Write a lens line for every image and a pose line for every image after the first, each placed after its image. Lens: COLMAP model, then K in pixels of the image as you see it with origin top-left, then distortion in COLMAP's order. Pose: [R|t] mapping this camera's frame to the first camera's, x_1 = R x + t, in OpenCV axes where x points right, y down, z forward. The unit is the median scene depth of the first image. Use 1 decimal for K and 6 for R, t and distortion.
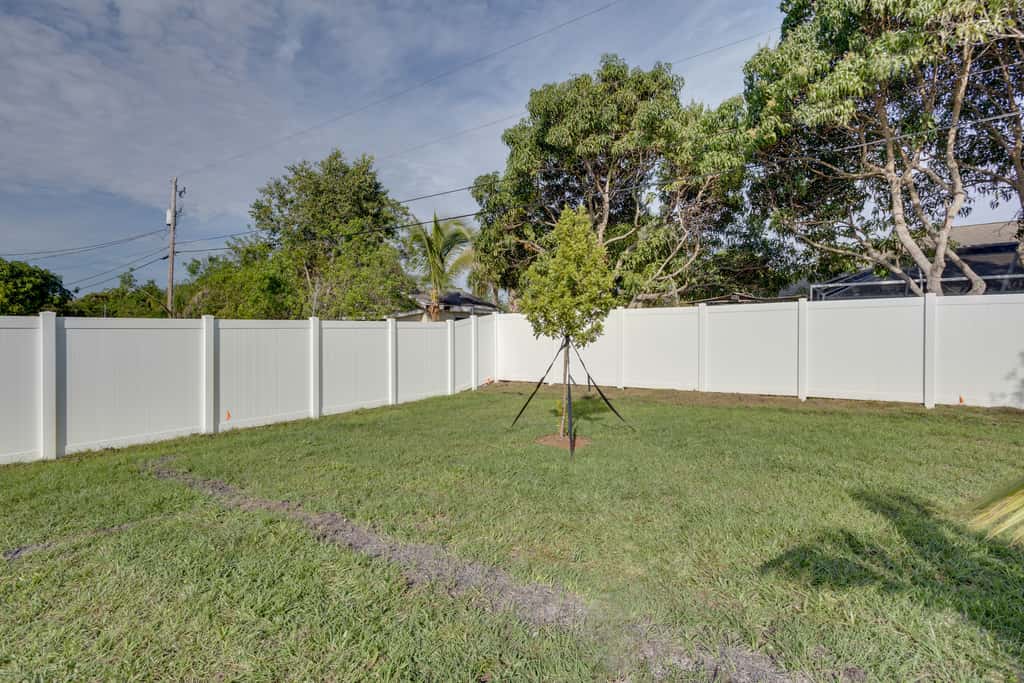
lens RADIAL K [[539.0, 0, 492.6], [0, 539.0, 336.9], [0, 0, 1]] dist [-0.069376, 0.030753]
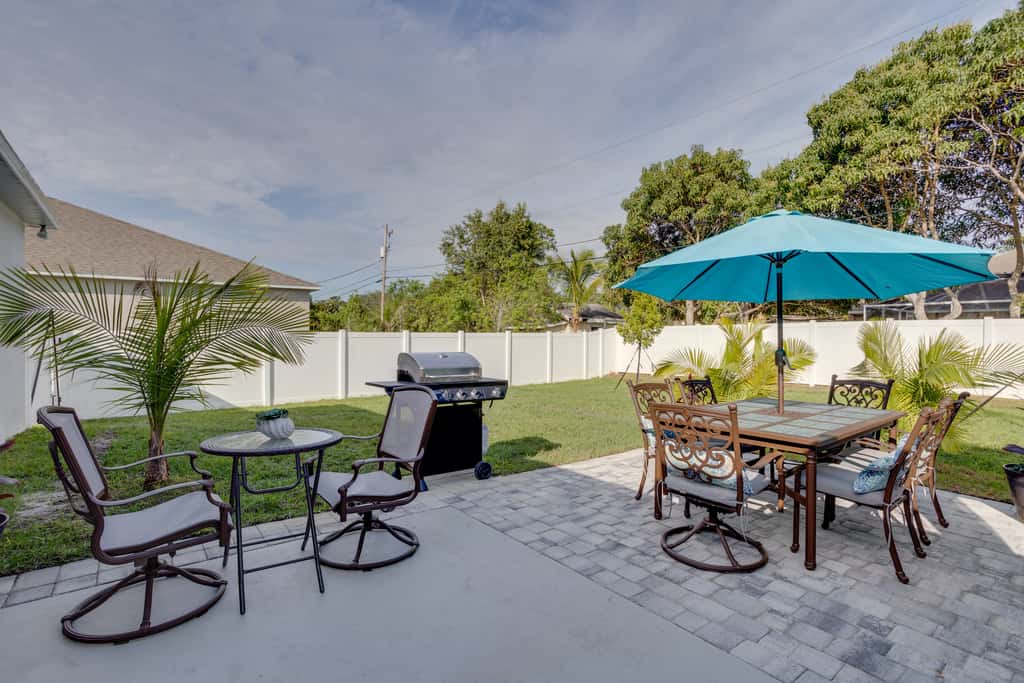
lens RADIAL K [[539.0, 0, 492.6], [0, 539.0, 336.9], [0, 0, 1]] dist [-0.069376, 0.030753]
pose [[0.966198, 0.004944, -0.257754, 0.044651], [-0.006425, 0.999967, -0.004904, -0.004639], [0.257721, 0.006394, 0.966198, -0.398558]]
